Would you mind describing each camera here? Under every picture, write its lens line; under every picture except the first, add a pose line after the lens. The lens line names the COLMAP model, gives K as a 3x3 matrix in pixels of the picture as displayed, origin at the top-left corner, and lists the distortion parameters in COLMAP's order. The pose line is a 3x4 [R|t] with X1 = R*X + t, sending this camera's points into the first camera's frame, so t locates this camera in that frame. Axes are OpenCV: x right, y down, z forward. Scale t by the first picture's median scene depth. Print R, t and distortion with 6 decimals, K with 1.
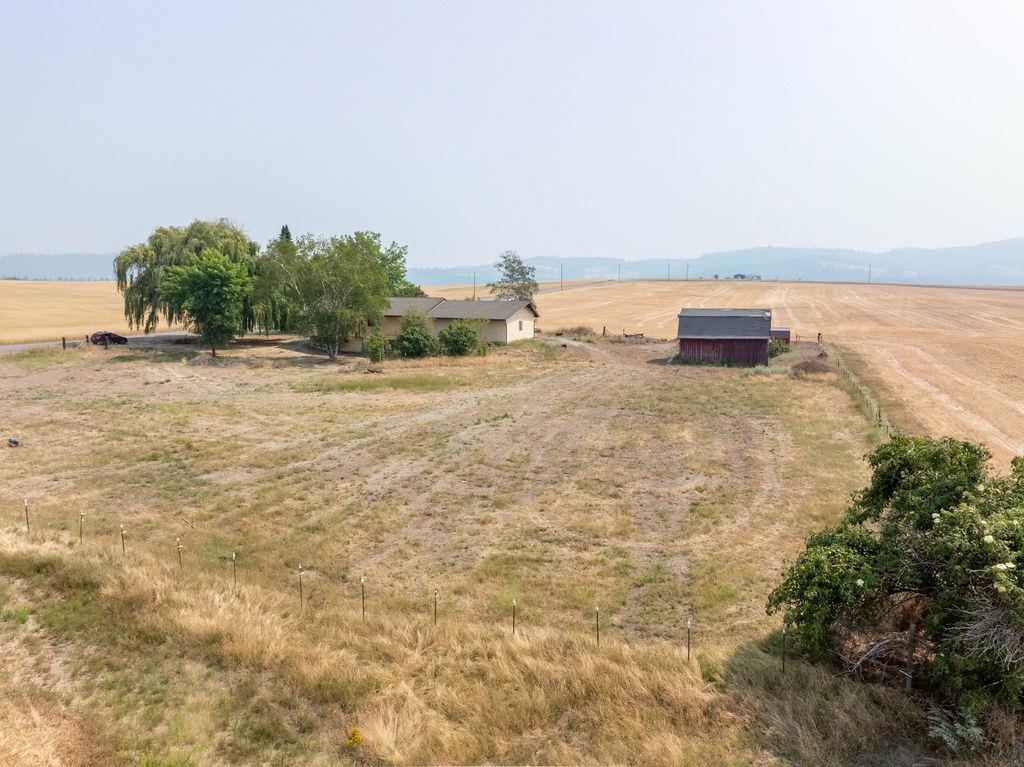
lens RADIAL K [[718.8, 0, 512.0], [0, 718.8, 383.5], [0, 0, 1]] dist [-0.028674, 0.007463]
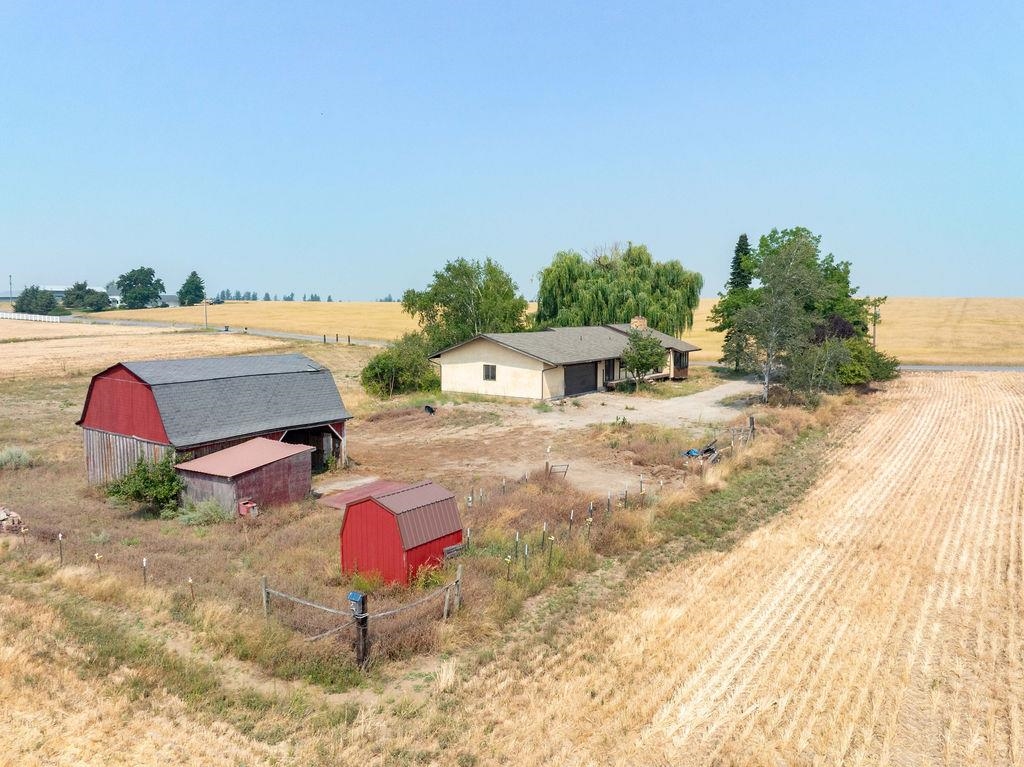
lens RADIAL K [[718.8, 0, 512.0], [0, 718.8, 383.5], [0, 0, 1]] dist [-0.028674, 0.007463]
pose [[-0.221201, 0.096164, -0.970475, 0.631061], [-0.132480, 0.982939, 0.127595, -0.156803], [0.966188, 0.156792, -0.204687, 1.170225]]
